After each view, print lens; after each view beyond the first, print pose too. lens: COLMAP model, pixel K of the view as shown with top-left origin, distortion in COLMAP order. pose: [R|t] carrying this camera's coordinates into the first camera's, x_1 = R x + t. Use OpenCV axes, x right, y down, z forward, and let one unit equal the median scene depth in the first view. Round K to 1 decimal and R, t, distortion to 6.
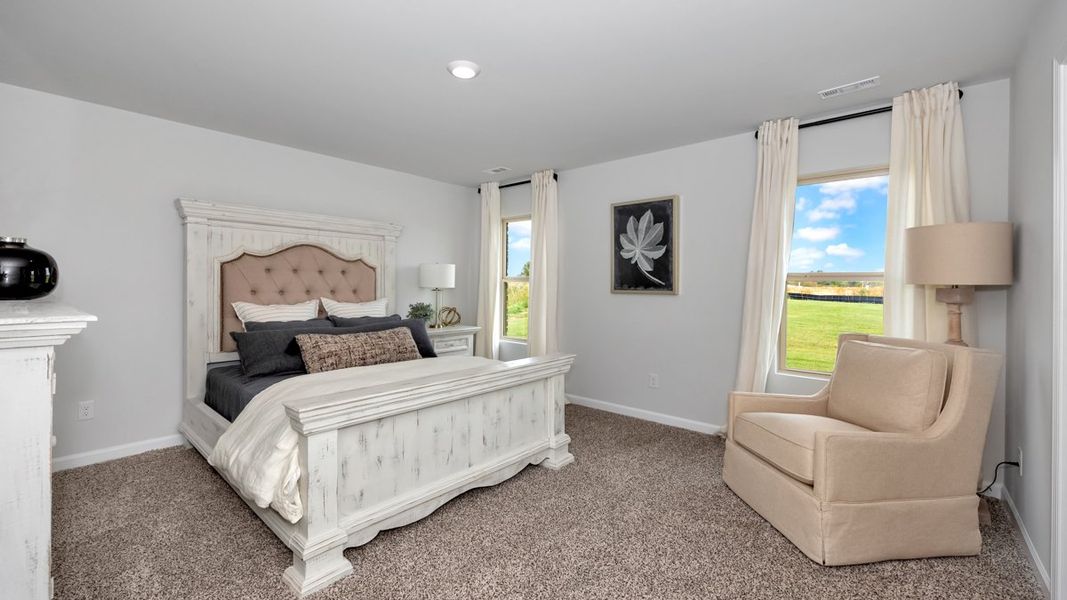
lens RADIAL K [[433.3, 0, 533.5], [0, 433.3, 300.0], [0, 0, 1]] dist [-0.001751, -0.000062]
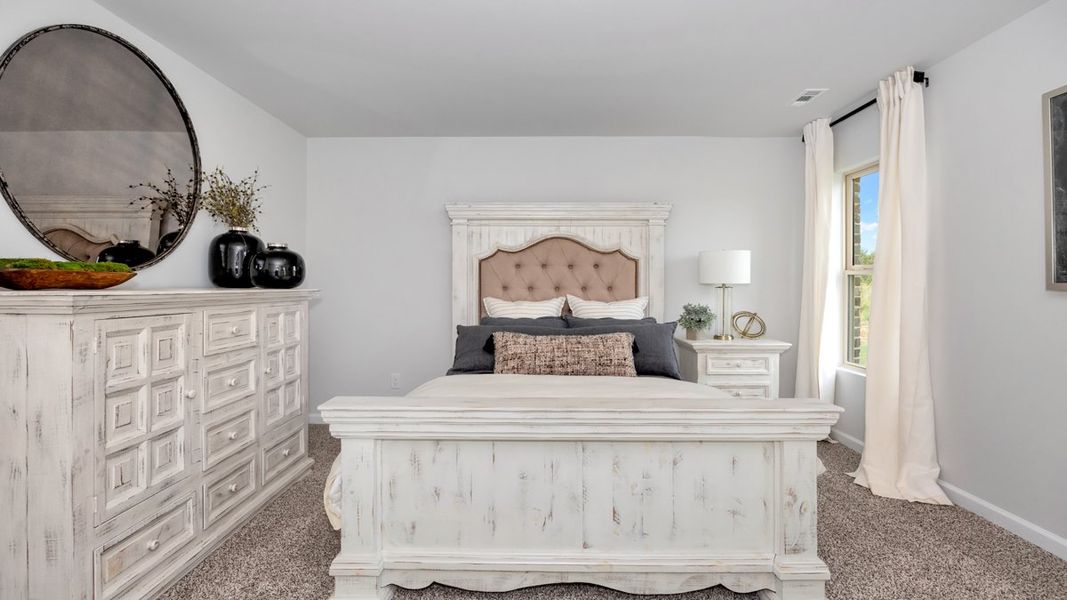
lens RADIAL K [[483.7, 0, 519.5], [0, 483.7, 293.5], [0, 0, 1]] dist [-0.011600, 0.000386]
pose [[0.652060, 0.005436, -0.758148, 0.230643], [-0.023328, 0.999645, -0.012895, 0.008337], [0.757809, 0.026094, 0.651955, 0.298853]]
